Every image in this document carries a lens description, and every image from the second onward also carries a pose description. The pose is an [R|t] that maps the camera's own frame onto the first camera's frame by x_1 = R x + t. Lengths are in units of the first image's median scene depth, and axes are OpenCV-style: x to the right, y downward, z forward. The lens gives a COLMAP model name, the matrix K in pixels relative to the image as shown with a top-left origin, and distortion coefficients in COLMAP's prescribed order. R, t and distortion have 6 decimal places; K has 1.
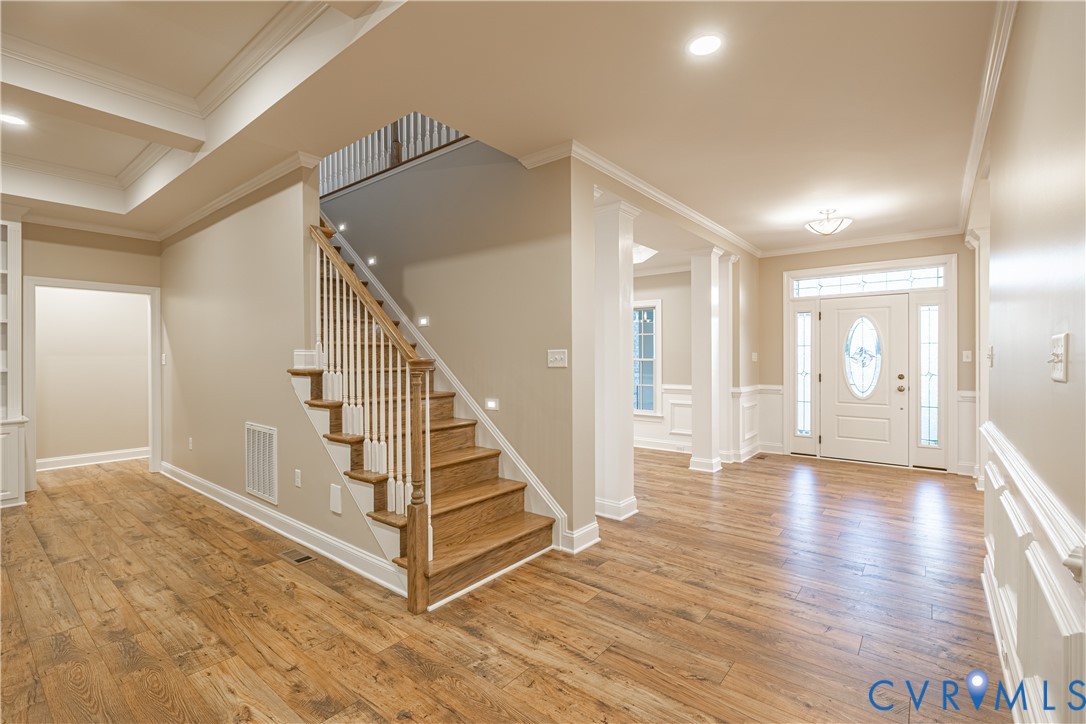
lens RADIAL K [[488.7, 0, 539.5], [0, 488.7, 359.5], [0, 0, 1]] dist [-0.012201, -0.000109]
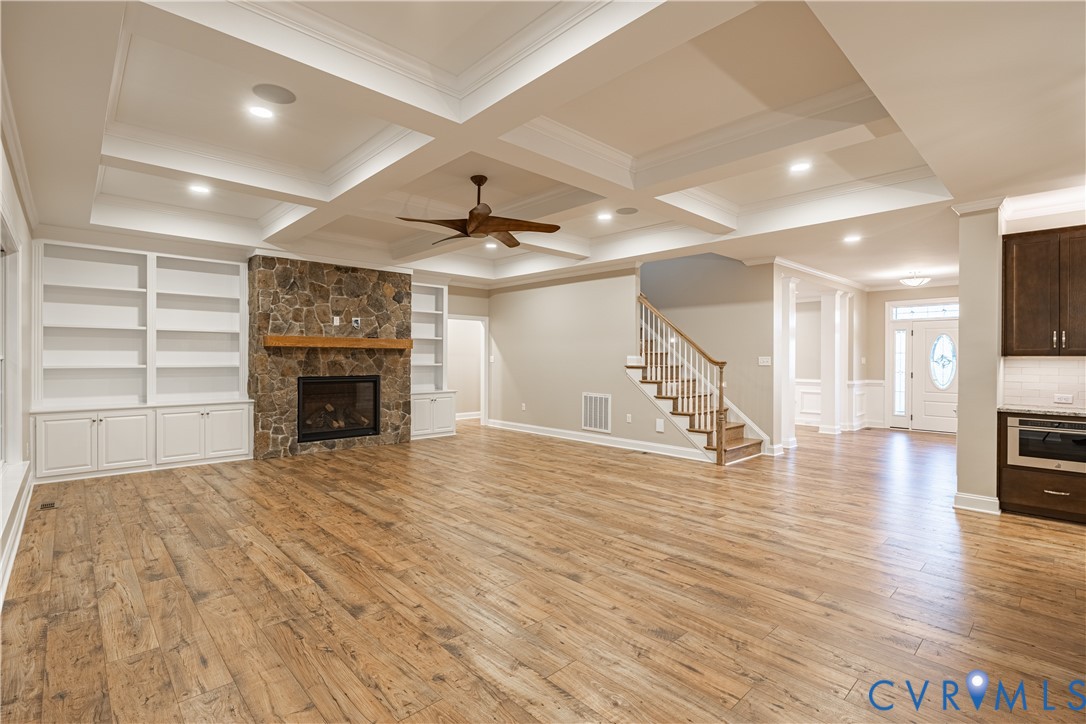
lens RADIAL K [[506.0, 0, 547.4], [0, 506.0, 360.8], [0, 0, 1]] dist [-0.000332, -0.000617]
pose [[0.992211, 0.007486, -0.124344, -0.360073], [-0.007563, 0.999971, -0.000144, 0.002779], [0.124340, 0.001083, 0.992239, -0.721126]]
